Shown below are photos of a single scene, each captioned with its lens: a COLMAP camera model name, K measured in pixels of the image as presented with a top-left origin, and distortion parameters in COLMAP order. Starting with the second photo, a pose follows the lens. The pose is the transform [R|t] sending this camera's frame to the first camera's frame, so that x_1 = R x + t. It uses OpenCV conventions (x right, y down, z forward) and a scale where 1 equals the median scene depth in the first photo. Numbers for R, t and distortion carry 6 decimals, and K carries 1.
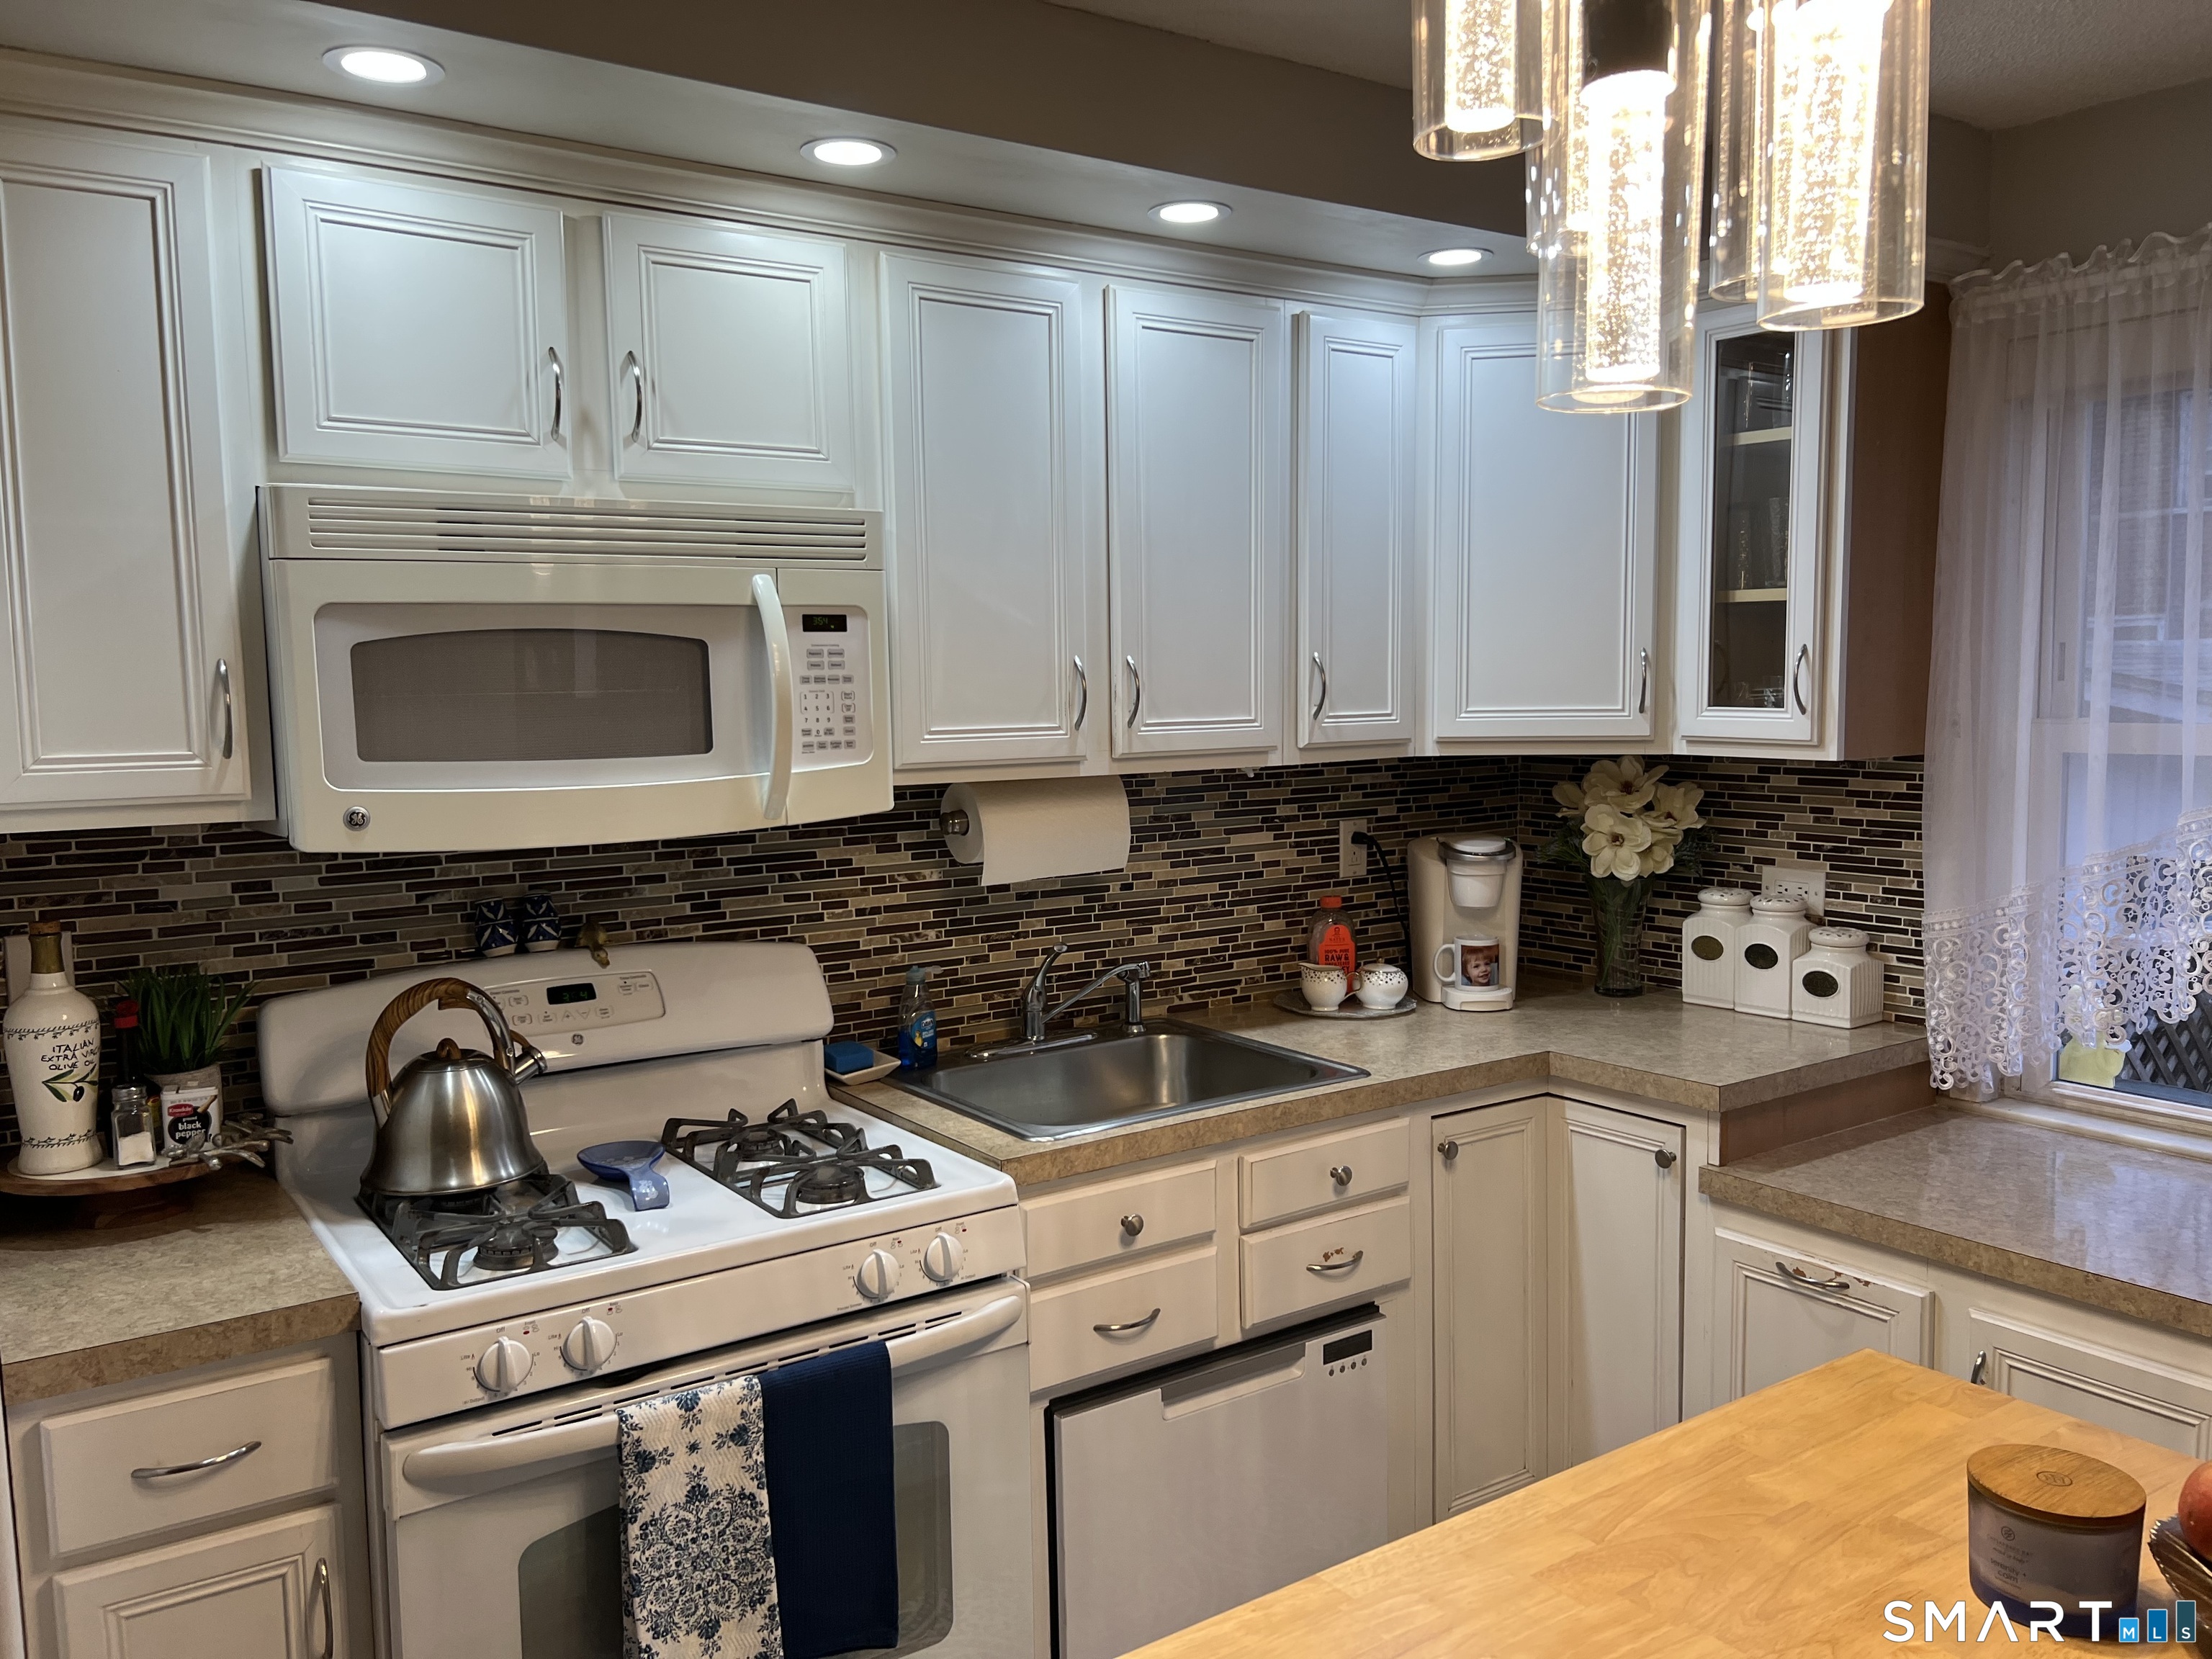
lens RADIAL K [[1681.1, 0, 1086.9], [0, 1681.1, 836.7], [0, 0, 1]] dist [0.057884, -0.072665]
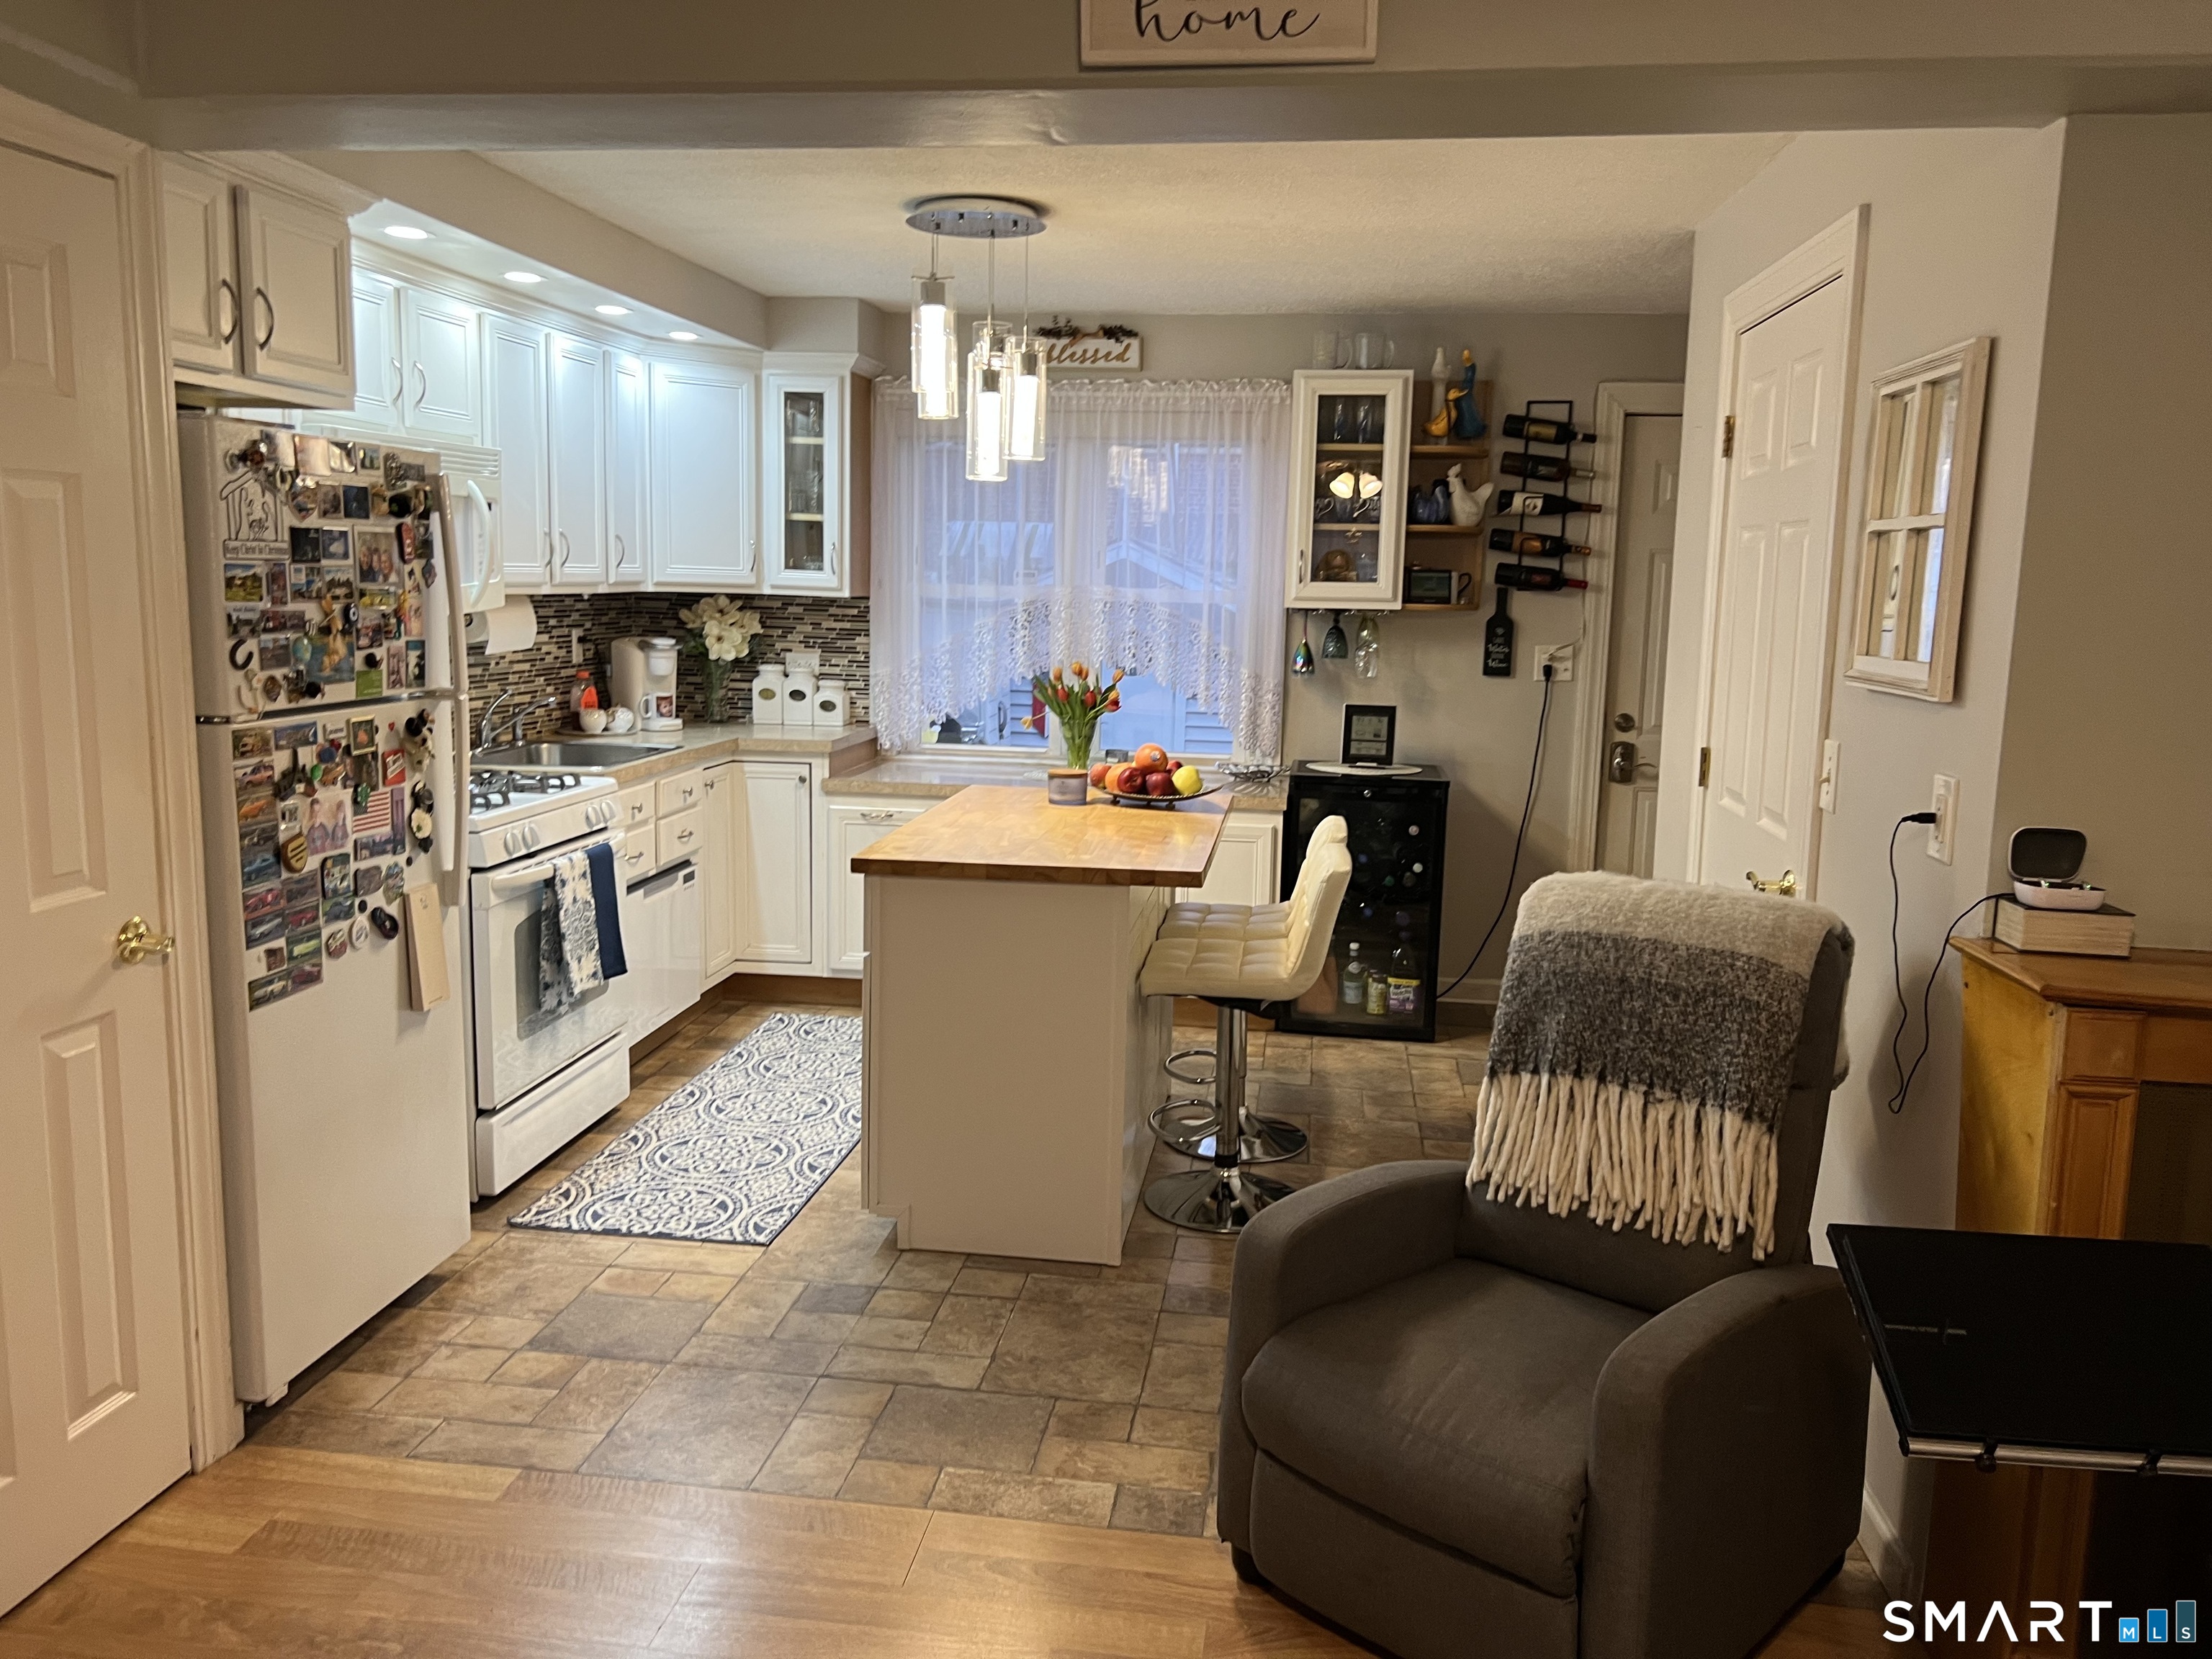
lens RADIAL K [[1681.1, 0, 1113.7], [0, 1681.1, 823.0], [0, 0, 1]] dist [0.057884, -0.072665]
pose [[0.661418, -0.078333, 0.745916, -1.079633], [0.035395, 0.996683, 0.073282, 0.109830], [-0.749182, -0.022068, 0.661997, -0.778984]]
